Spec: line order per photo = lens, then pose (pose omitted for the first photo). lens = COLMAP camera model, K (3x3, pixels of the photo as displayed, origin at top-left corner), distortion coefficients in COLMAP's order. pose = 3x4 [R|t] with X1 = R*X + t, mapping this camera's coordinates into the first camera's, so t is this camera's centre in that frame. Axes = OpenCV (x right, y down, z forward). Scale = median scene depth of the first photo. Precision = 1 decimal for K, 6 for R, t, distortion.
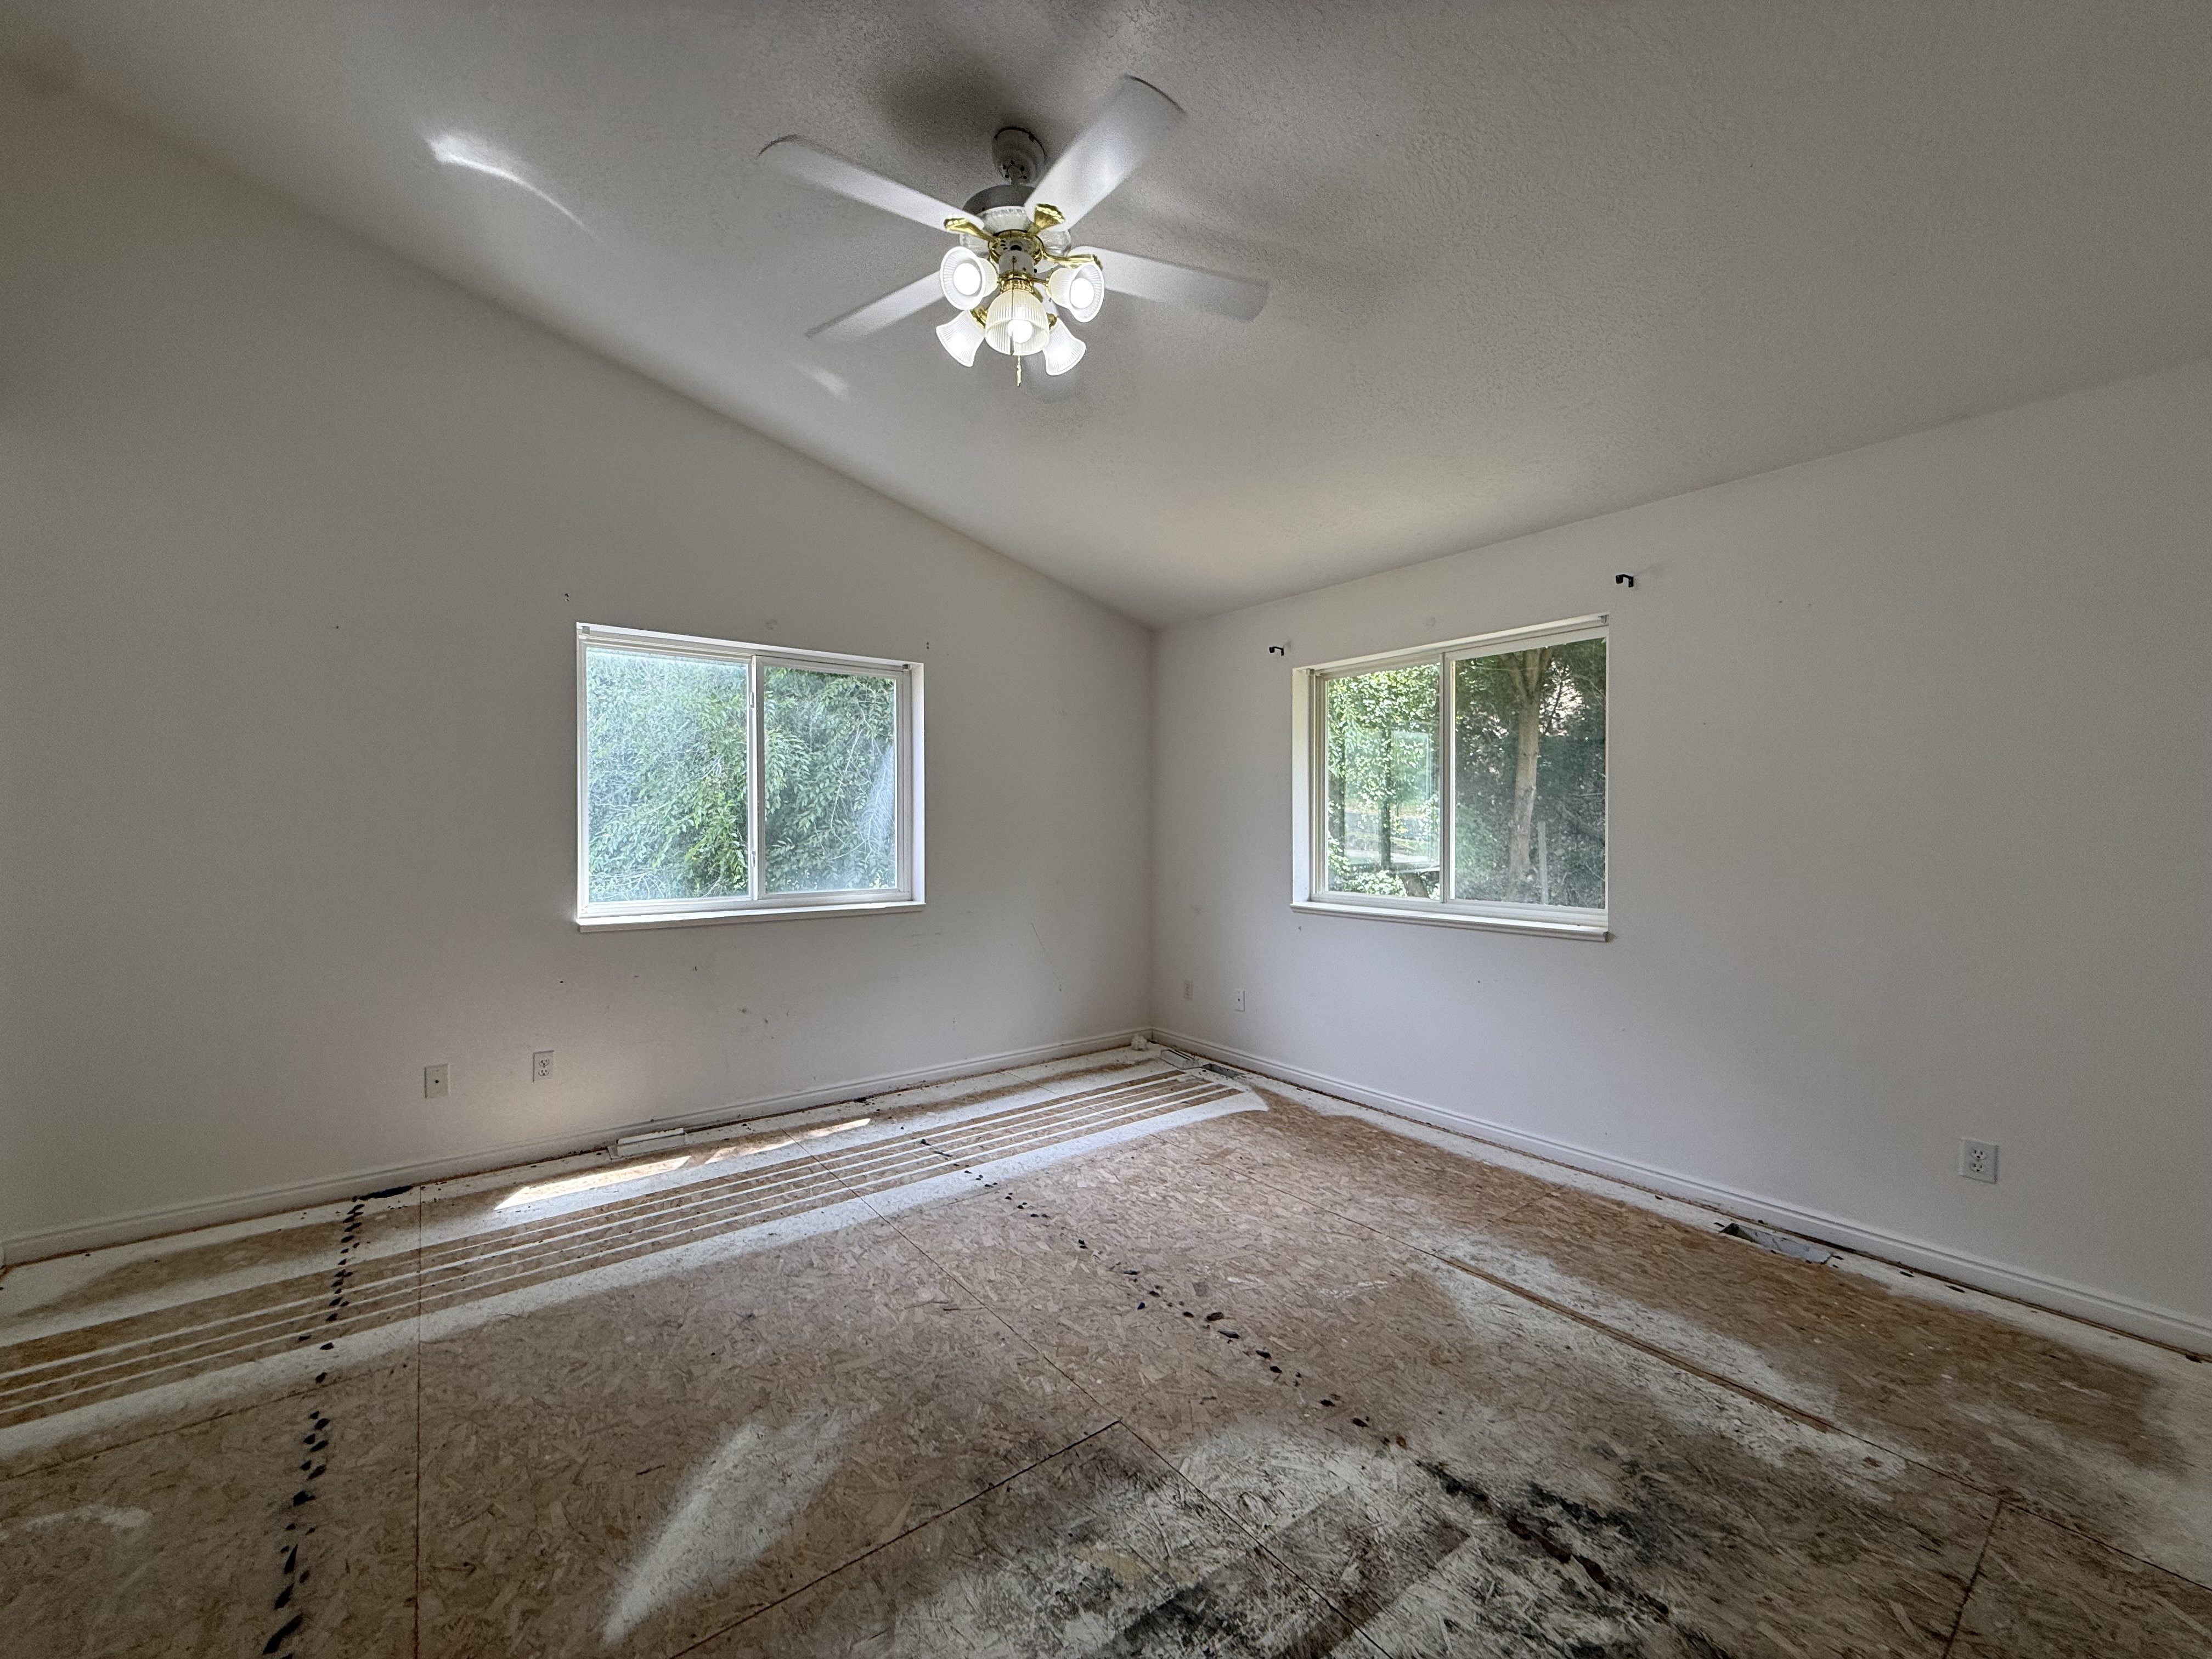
lens RADIAL K [[882.3, 0, 1099.5], [0, 882.3, 832.2], [0, 0, 1]] dist [0.000257, 0.000160]
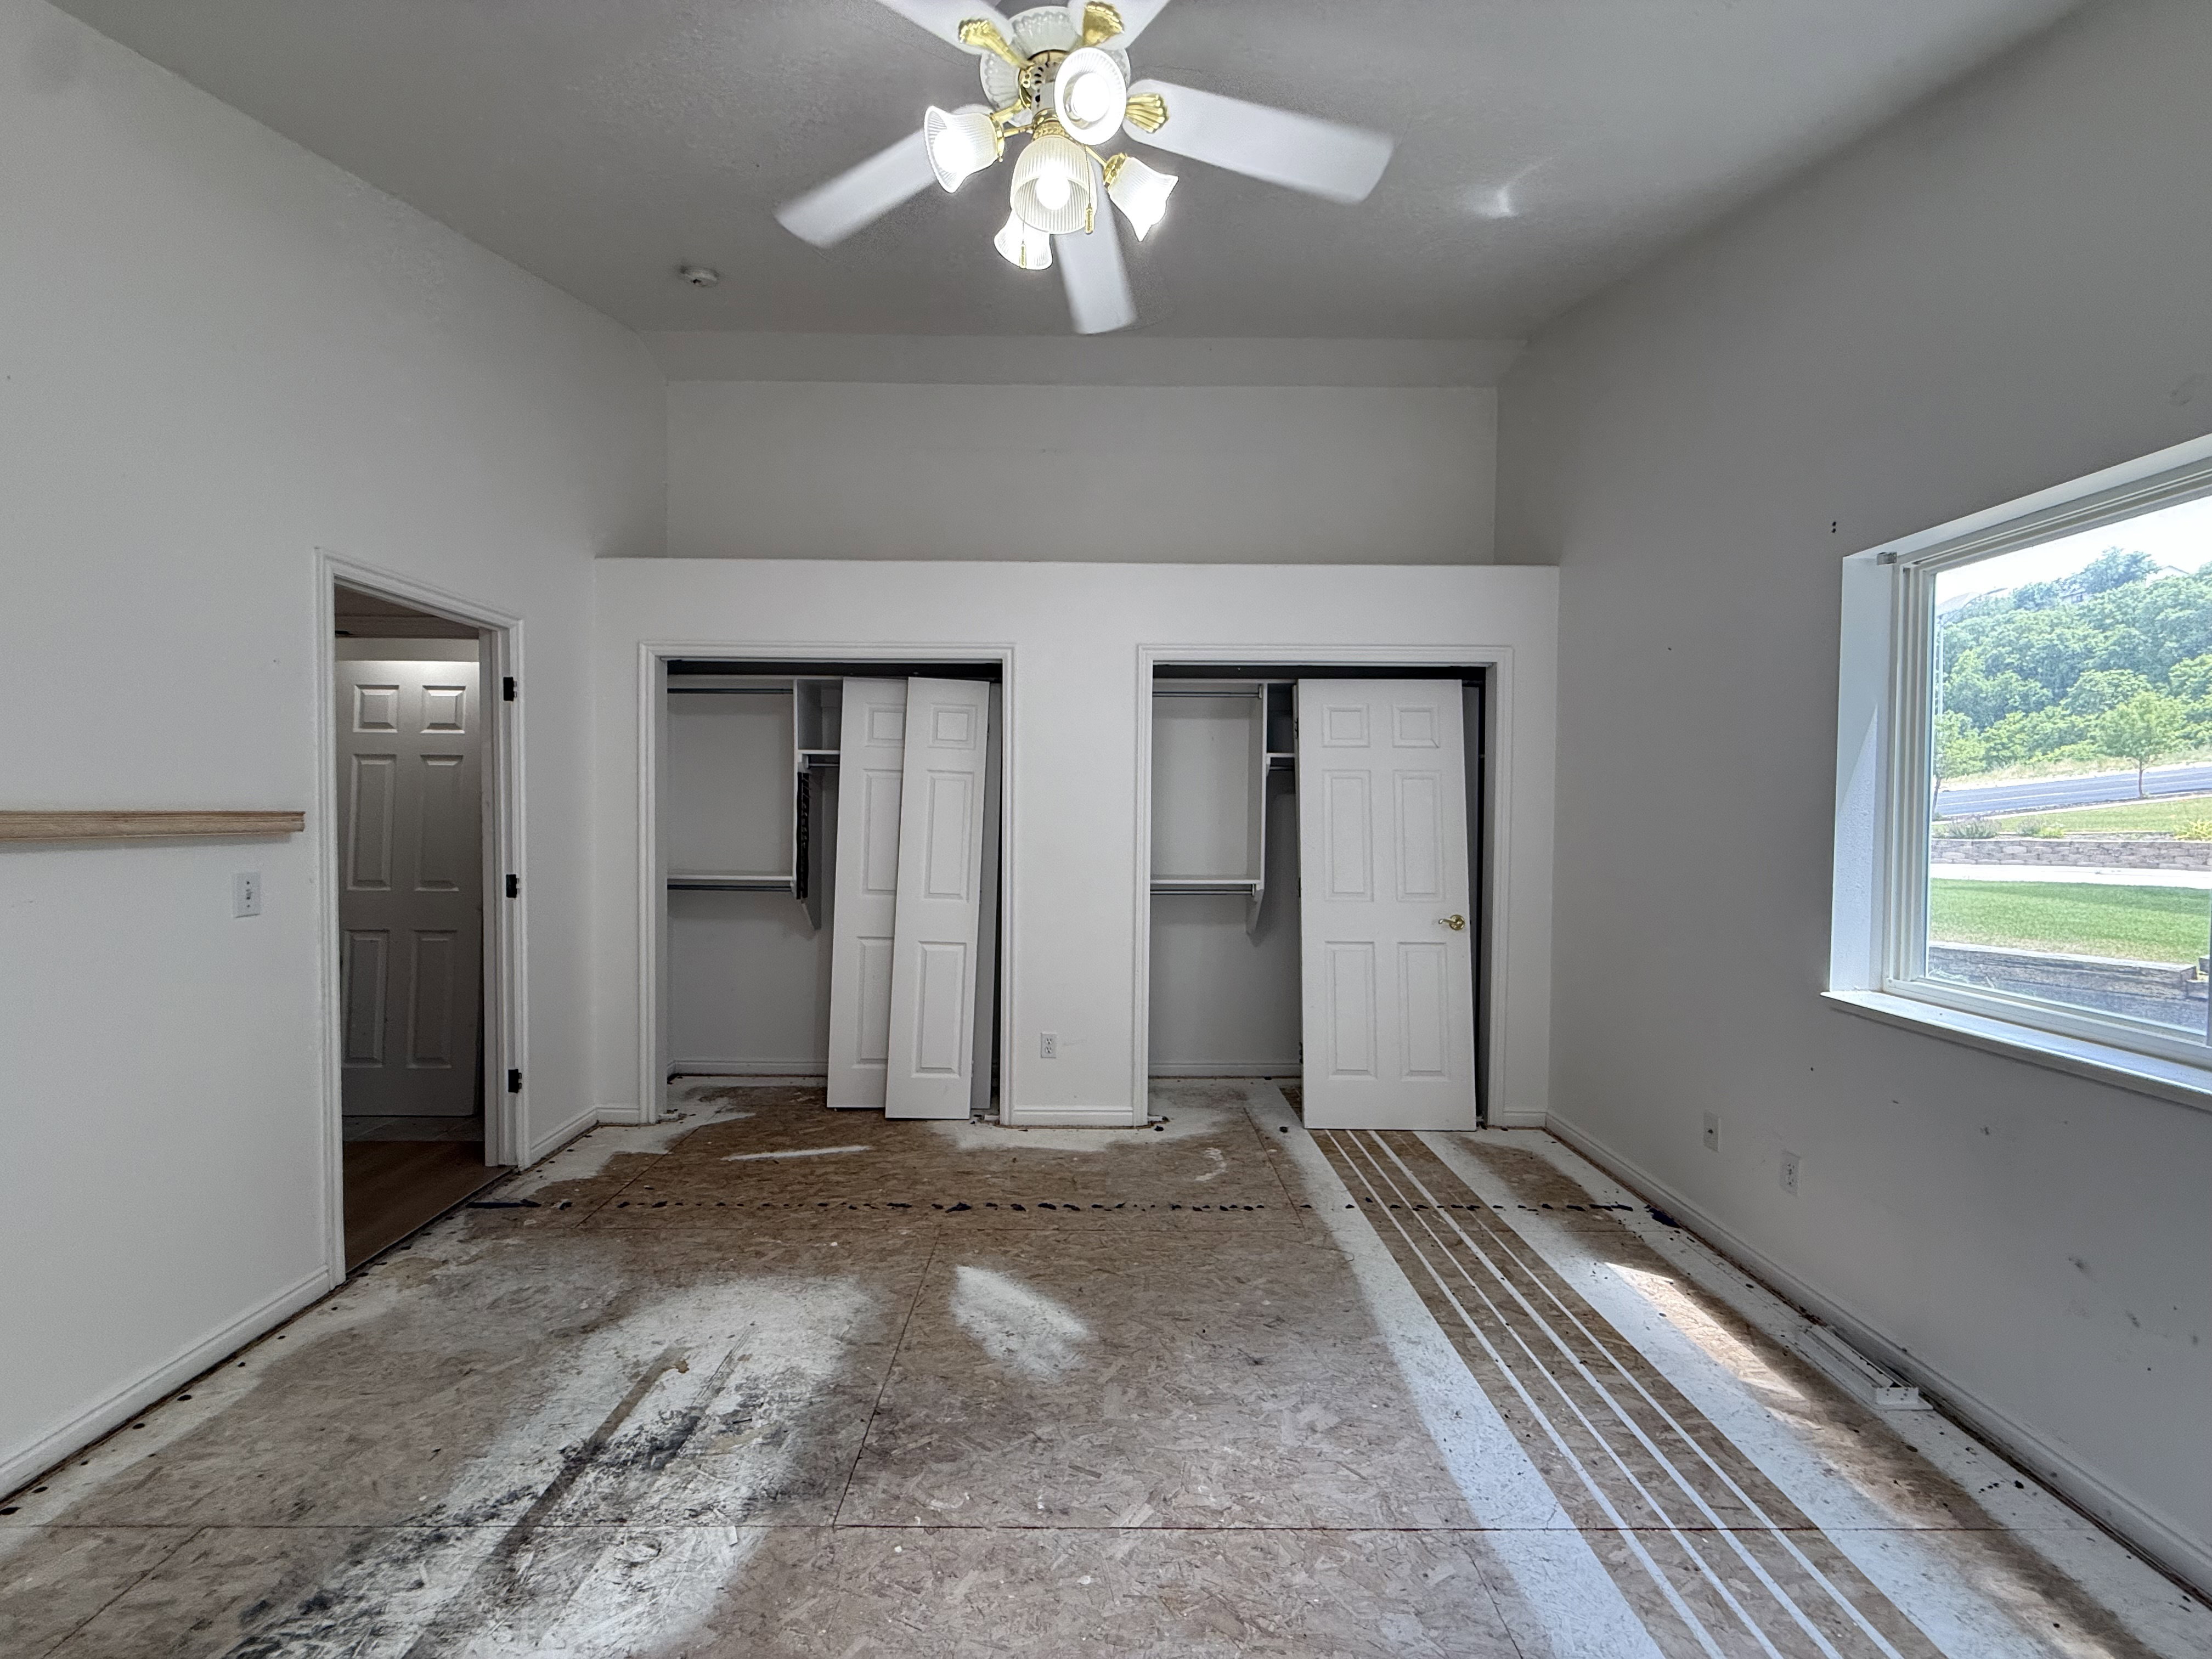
lens RADIAL K [[882.3, 0, 1099.5], [0, 882.3, 832.2], [0, 0, 1]] dist [0.000257, 0.000160]
pose [[-0.604097, 0.015194, -0.796766, 0.459804], [-0.017720, 0.999315, 0.032491, -0.053943], [0.796714, 0.033746, -0.603414, 1.421272]]
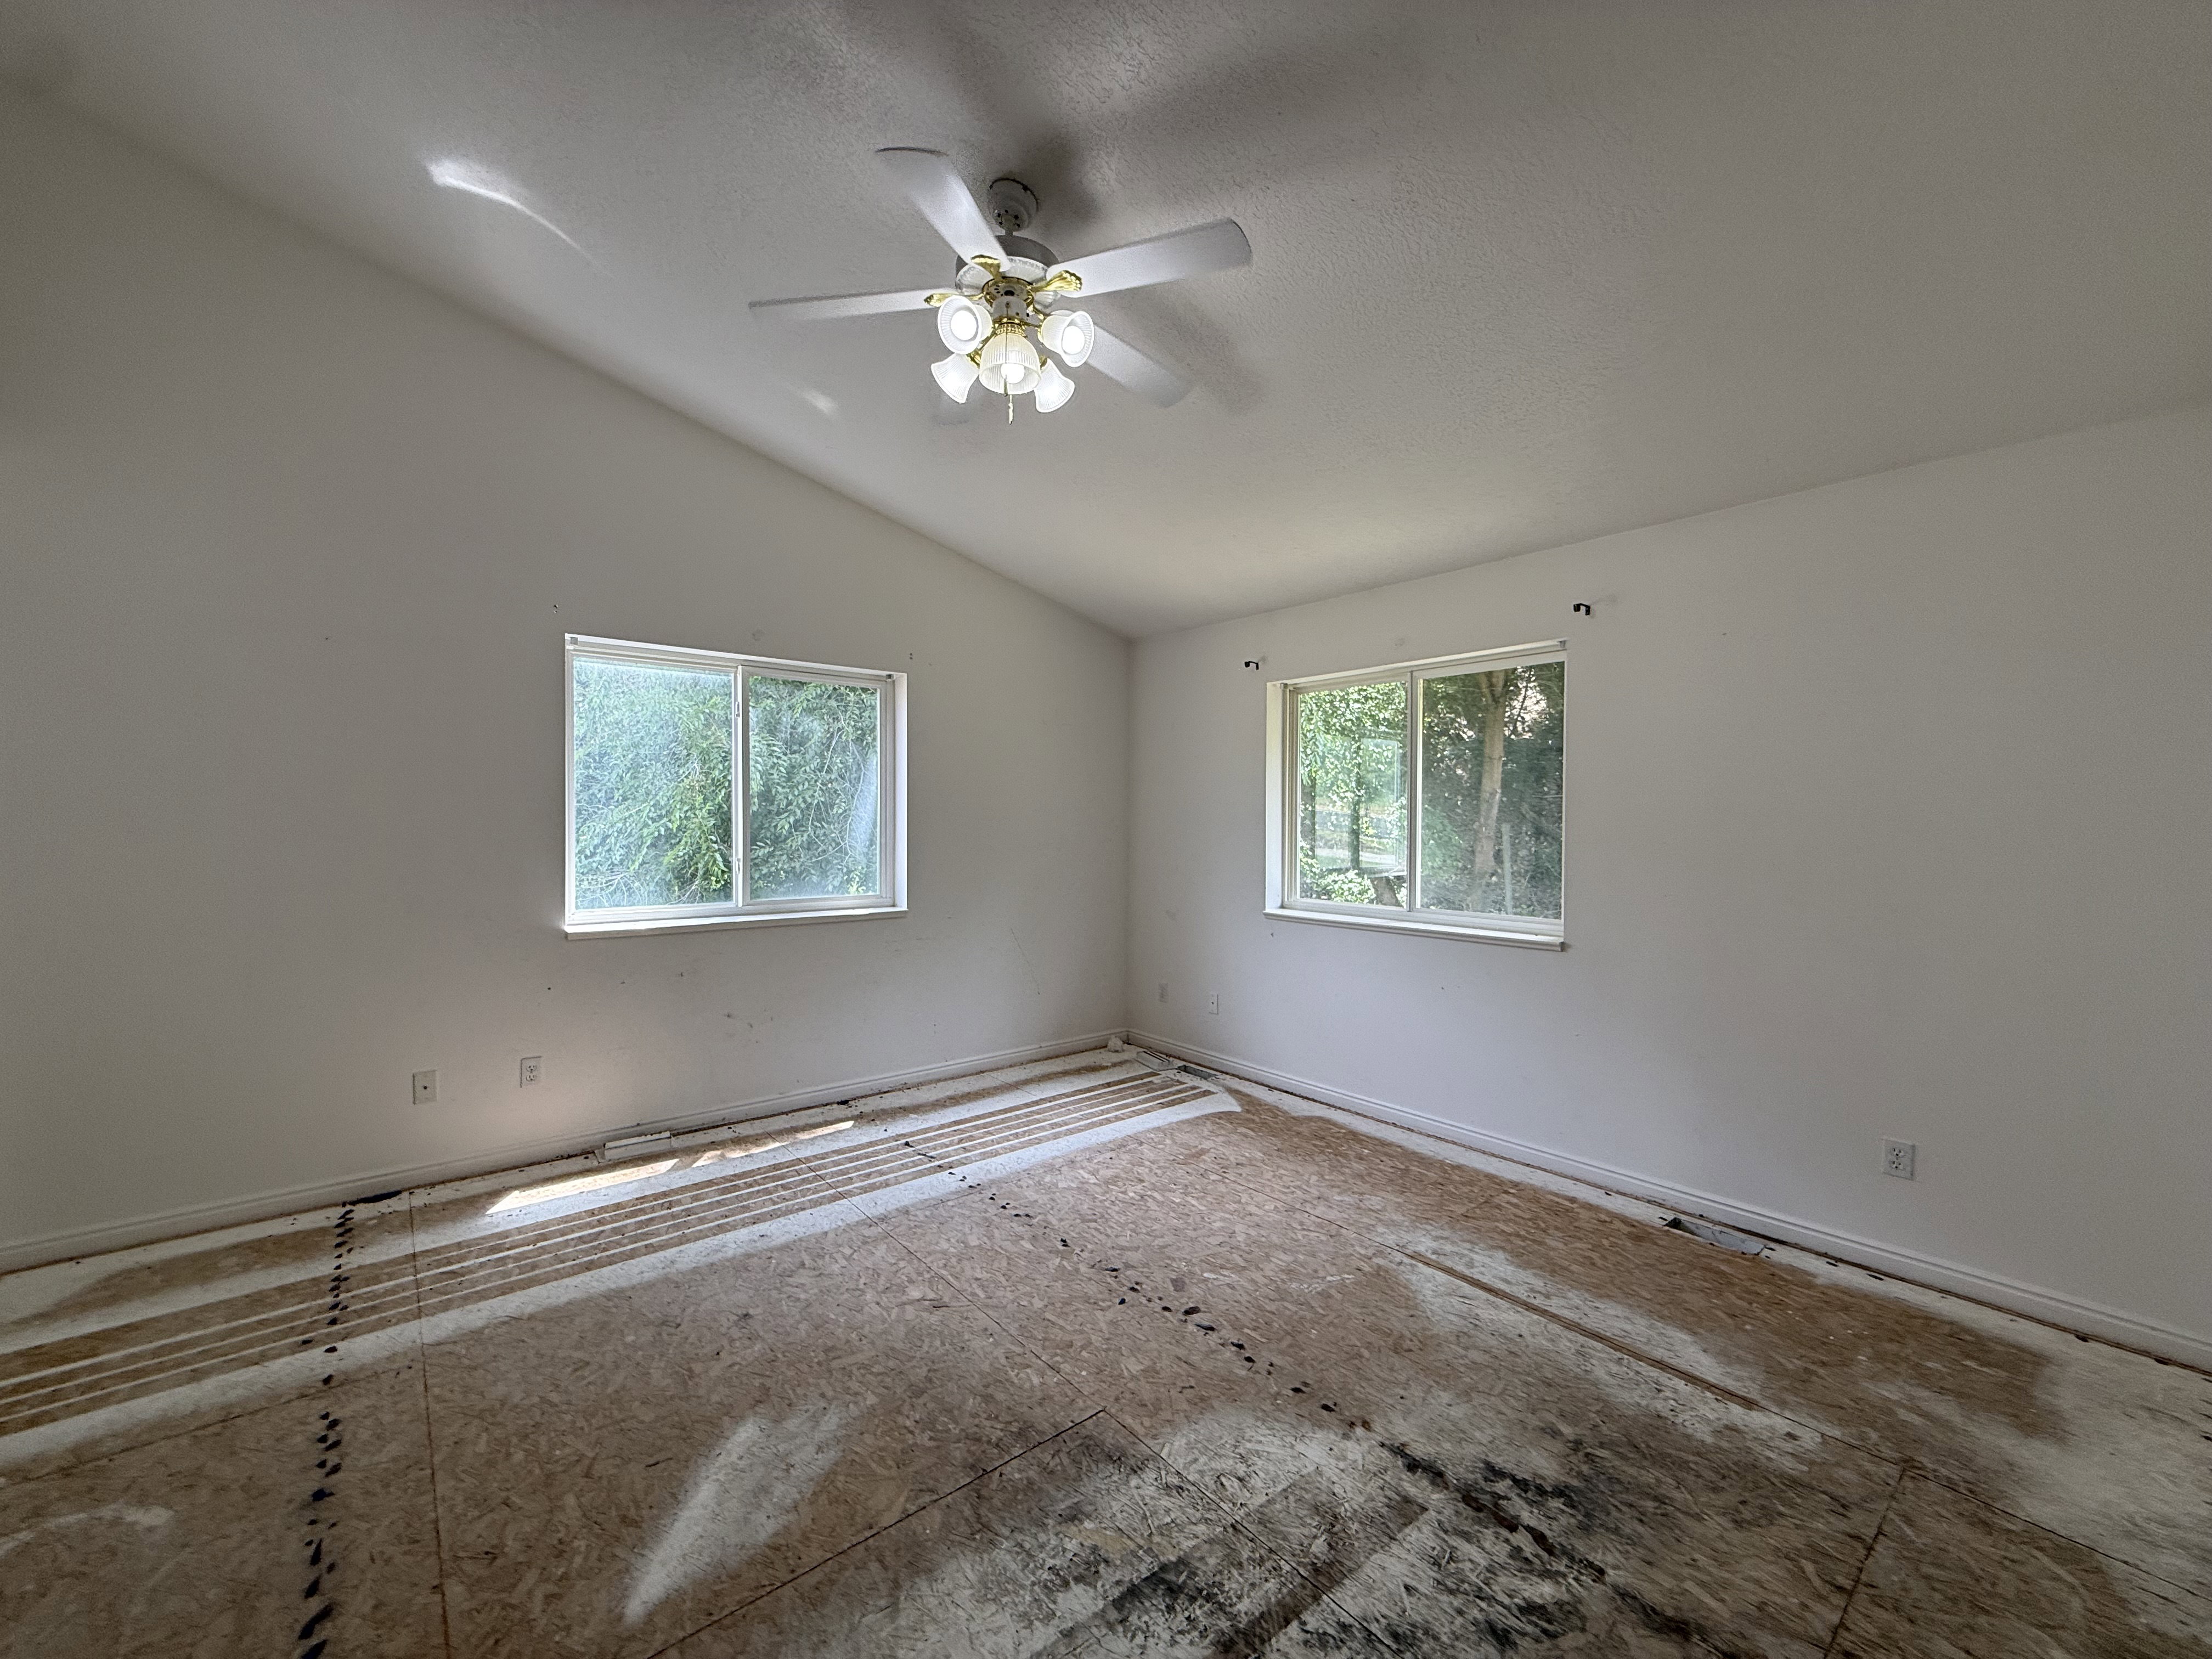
lens RADIAL K [[882.3, 0, 1099.5], [0, 882.3, 832.2], [0, 0, 1]] dist [0.000257, 0.000160]
pose [[0.999467, 0.005950, 0.032102, -0.017097], [-0.006098, 0.999971, 0.004505, -0.027241], [-0.032074, -0.004698, 0.999474, -0.048376]]
